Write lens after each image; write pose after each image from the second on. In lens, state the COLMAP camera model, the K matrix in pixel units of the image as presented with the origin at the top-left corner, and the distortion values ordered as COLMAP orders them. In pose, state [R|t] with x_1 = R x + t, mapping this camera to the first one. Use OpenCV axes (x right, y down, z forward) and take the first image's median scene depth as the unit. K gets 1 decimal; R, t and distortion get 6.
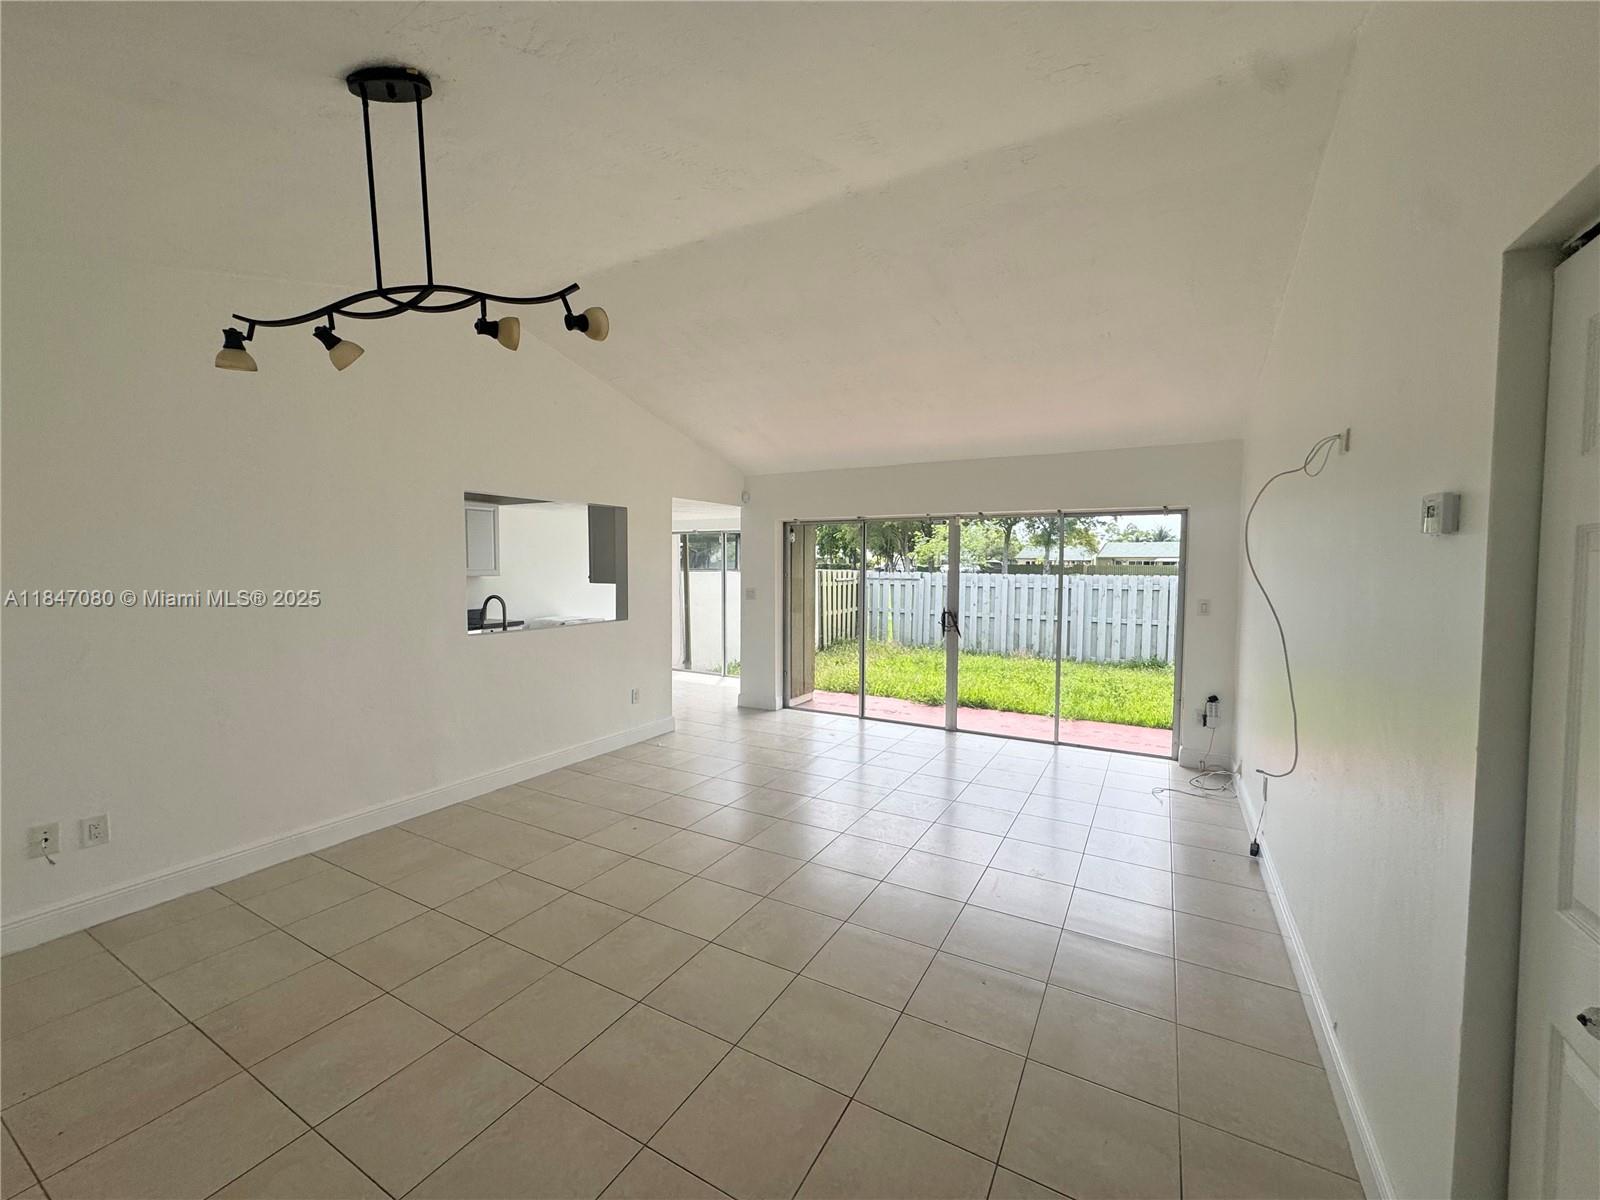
lens RADIAL K [[643.6, 0, 799.6], [0, 643.6, 596.4], [0, 0, 1]] dist [-0.002744, -0.000053]
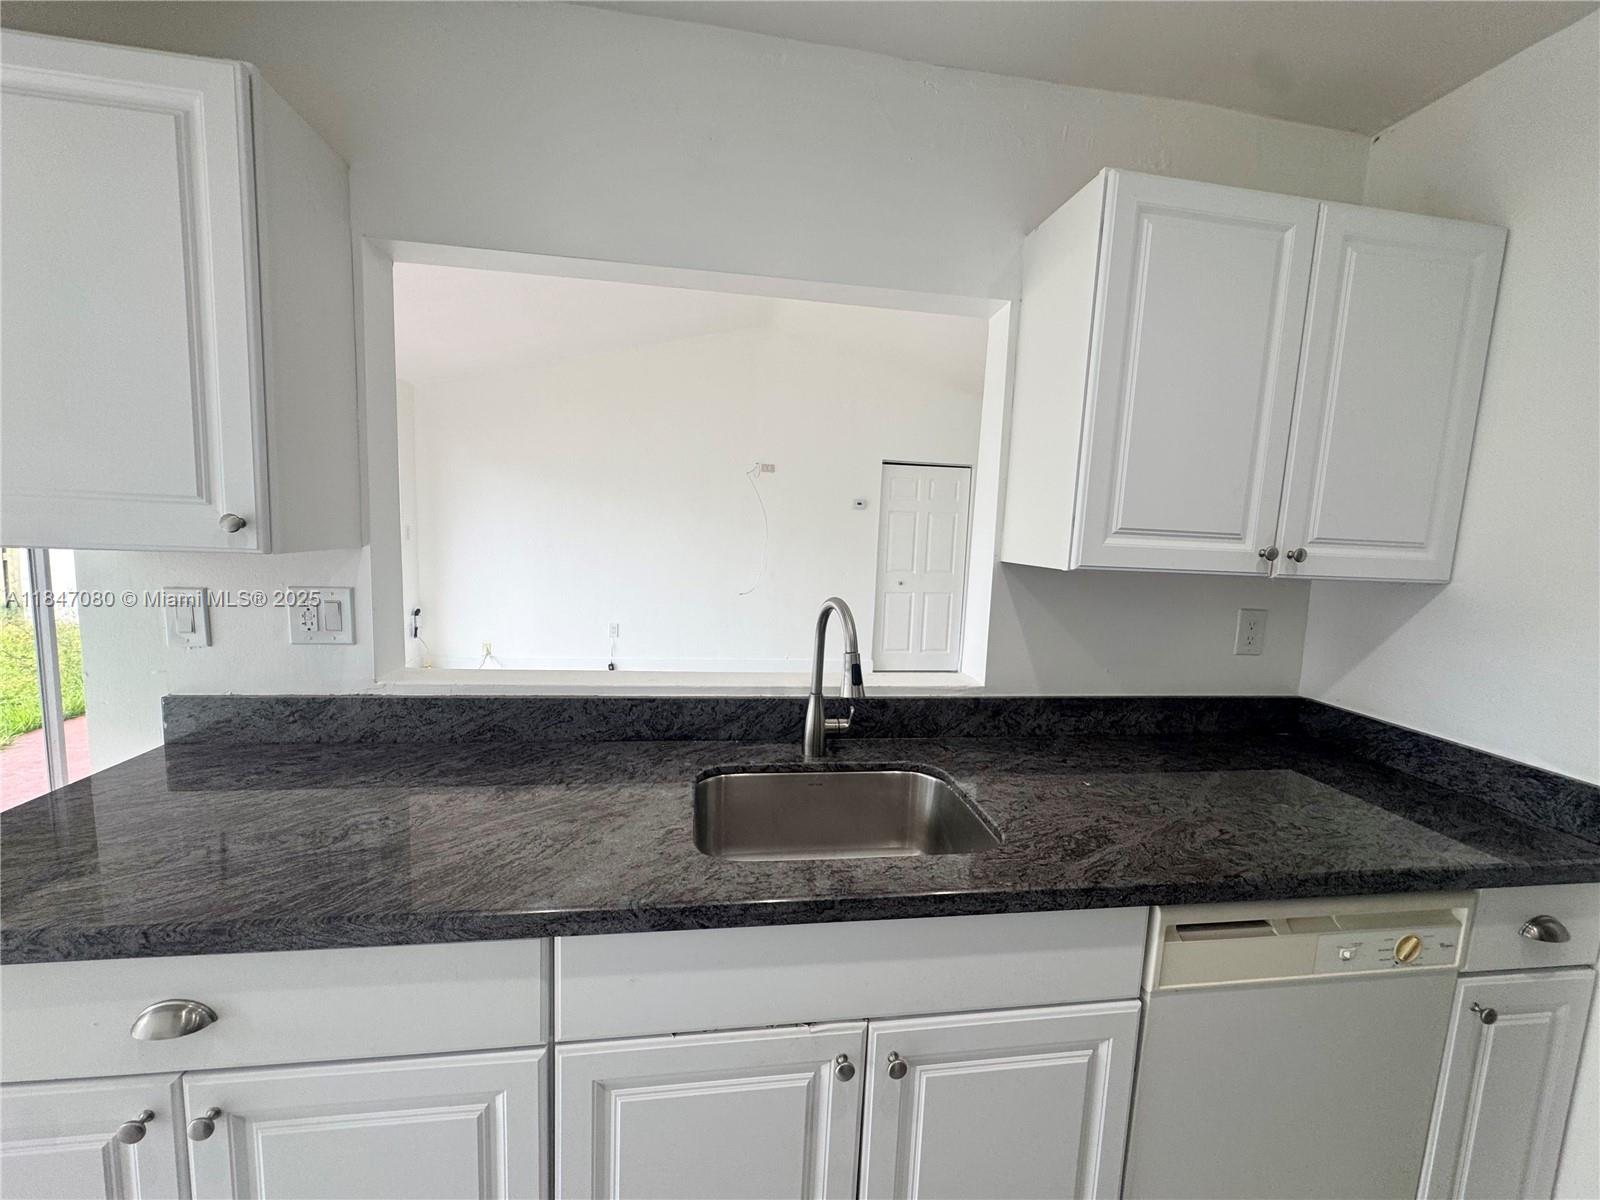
lens RADIAL K [[643.6, 0, 799.6], [0, 643.6, 596.4], [0, 0, 1]] dist [-0.002744, -0.000053]
pose [[-0.615279, -0.123301, 0.778607, -0.500796], [-0.008152, 0.988634, 0.150119, -0.033900], [-0.788267, 0.086017, -0.609291, 0.867196]]
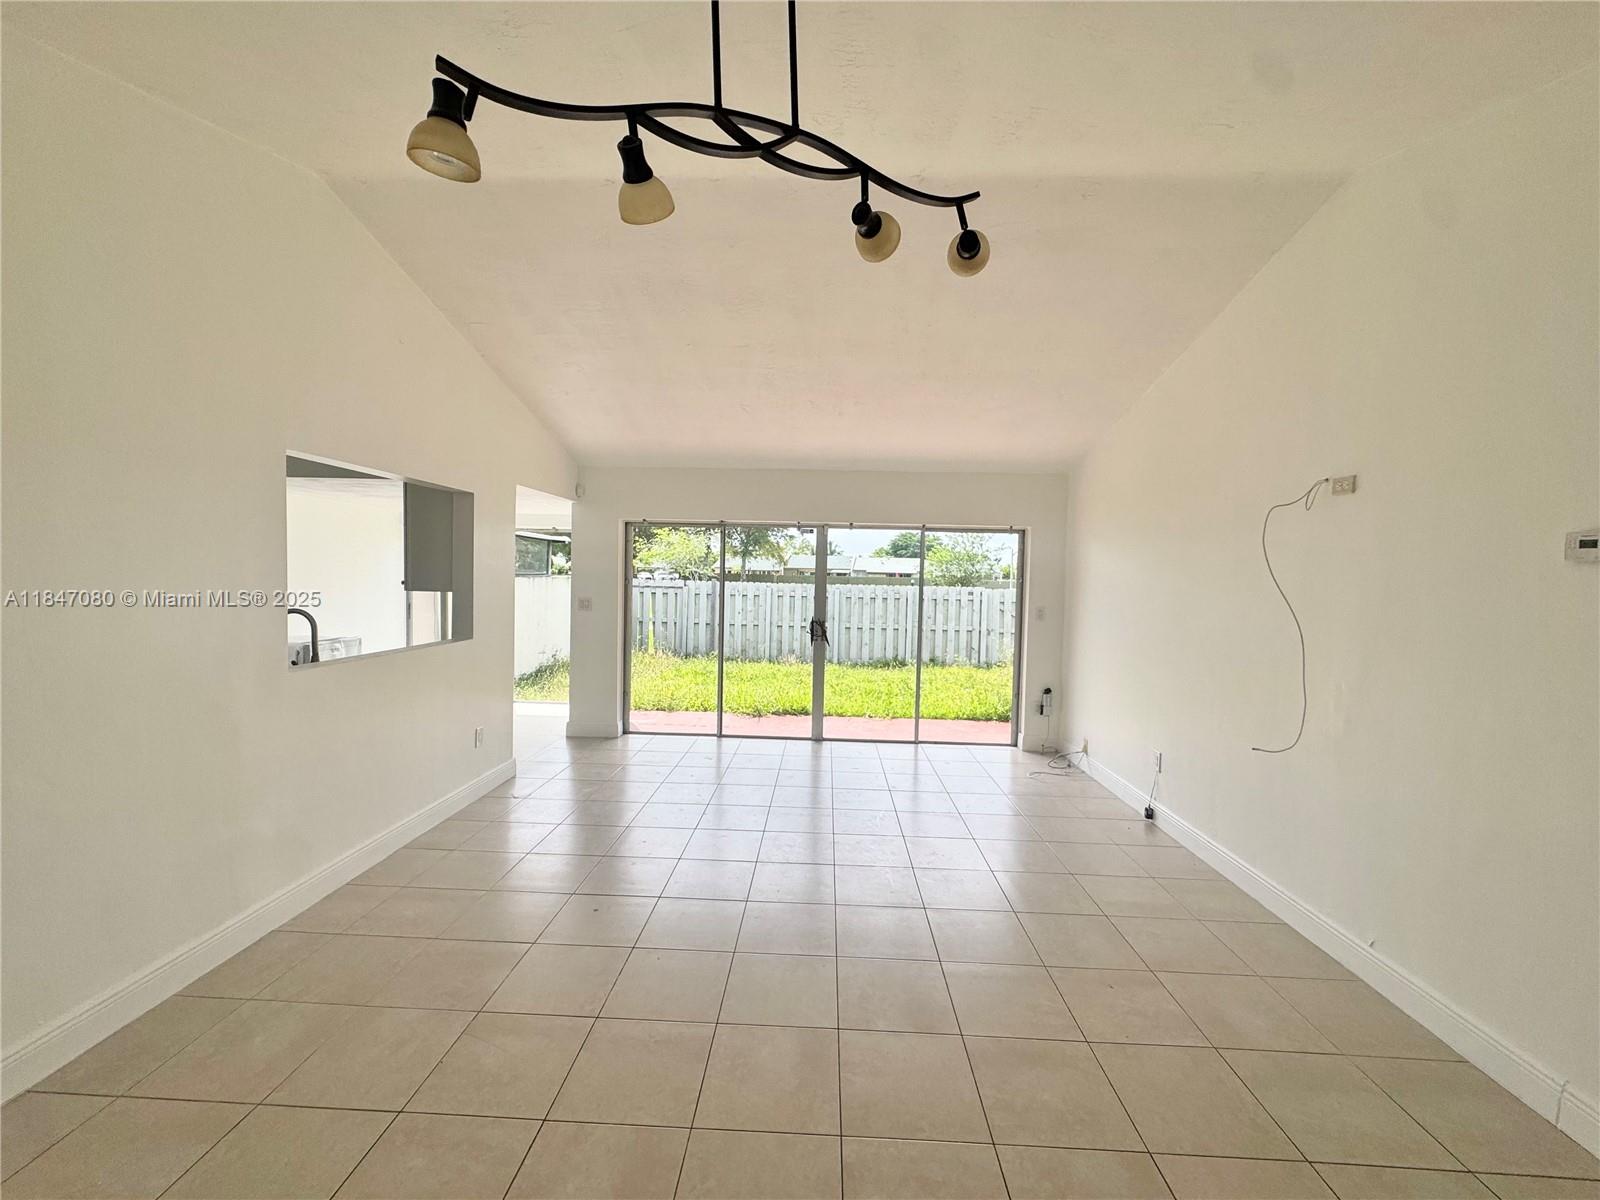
lens RADIAL K [[643.6, 0, 799.6], [0, 643.6, 596.4], [0, 0, 1]] dist [-0.002744, -0.000053]
pose [[0.889647, -0.000377, 0.456649, -0.225991], [0.005795, 0.999928, -0.010466, -0.003604], [-0.456612, 0.011957, 0.889585, 0.114551]]
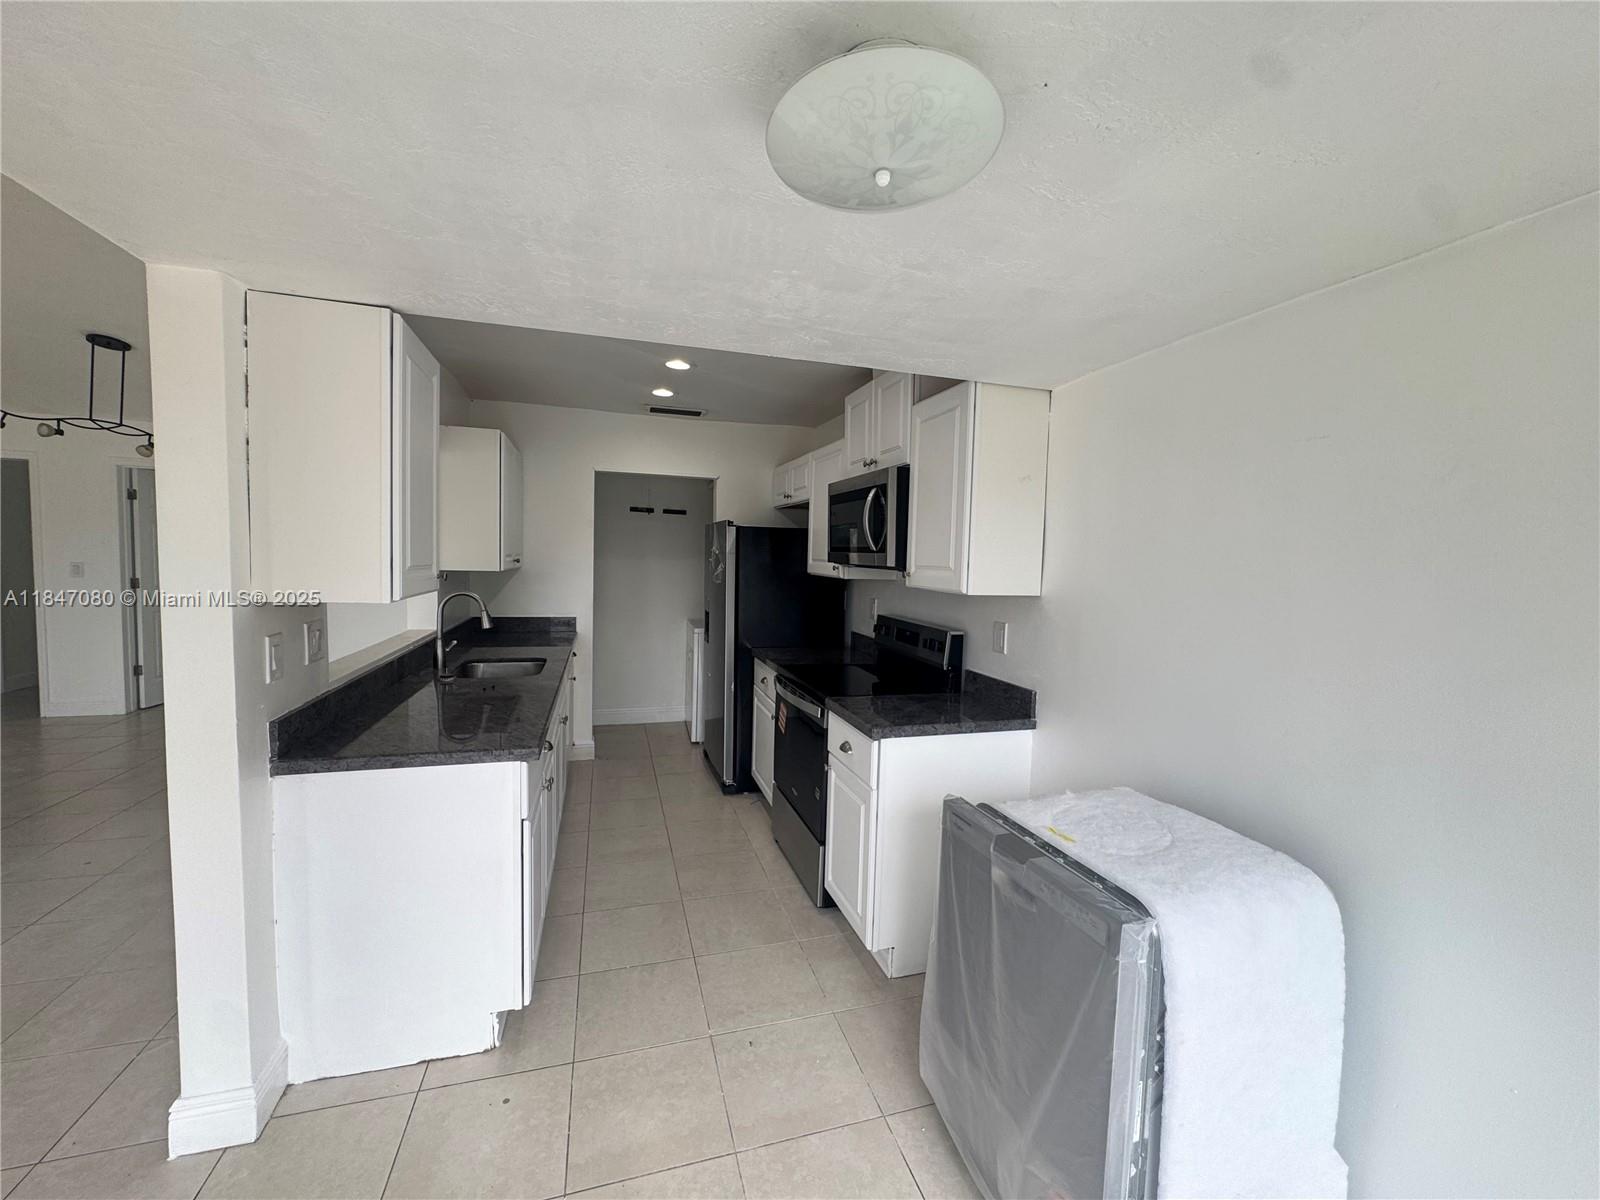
lens RADIAL K [[643.6, 0, 799.6], [0, 643.6, 596.4], [0, 0, 1]] dist [-0.002744, -0.000053]
pose [[-0.689873, 0.019891, -0.723657, -0.164798], [-0.068833, 0.993291, 0.092921, -0.059612], [0.720651, 0.113915, -0.683876, 1.247911]]
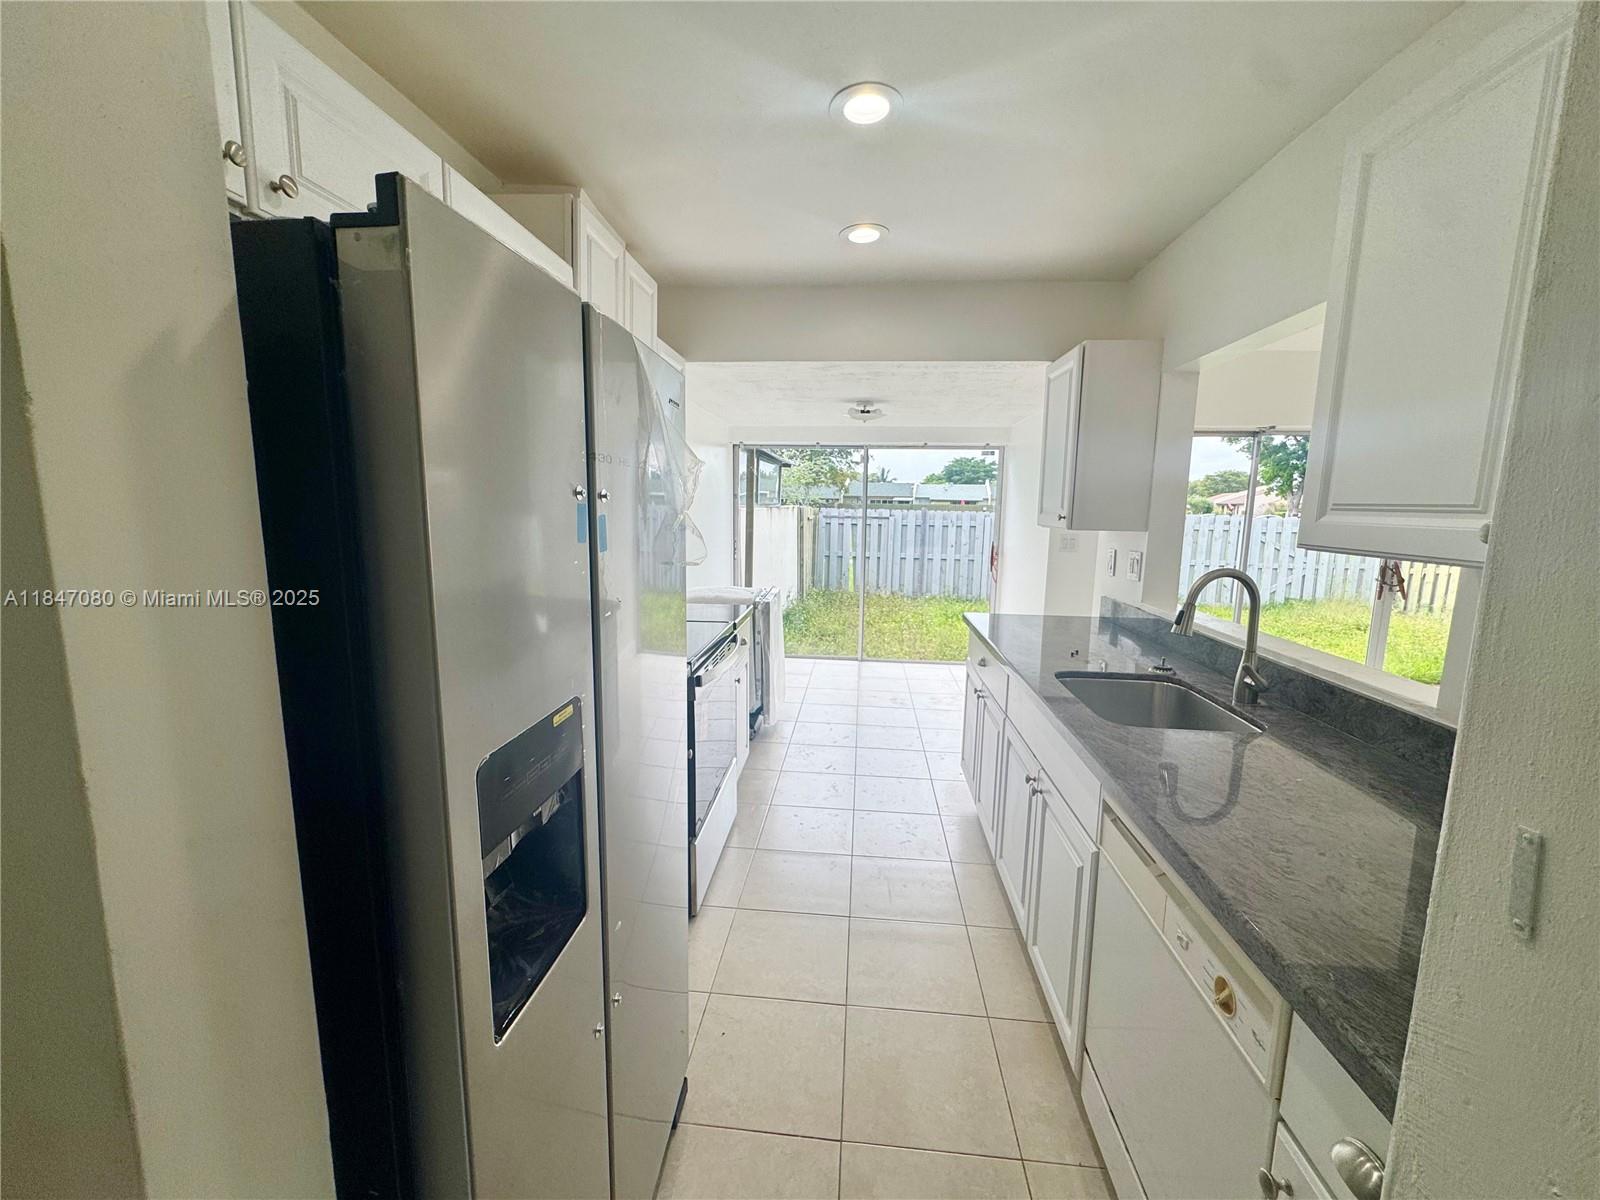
lens RADIAL K [[643.6, 0, 799.6], [0, 643.6, 596.4], [0, 0, 1]] dist [-0.002744, -0.000053]
pose [[0.913200, -0.051312, 0.404268, -0.621004], [0.011885, 0.994972, 0.099441, -0.019053], [-0.407338, -0.086005, 0.909219, 0.550052]]
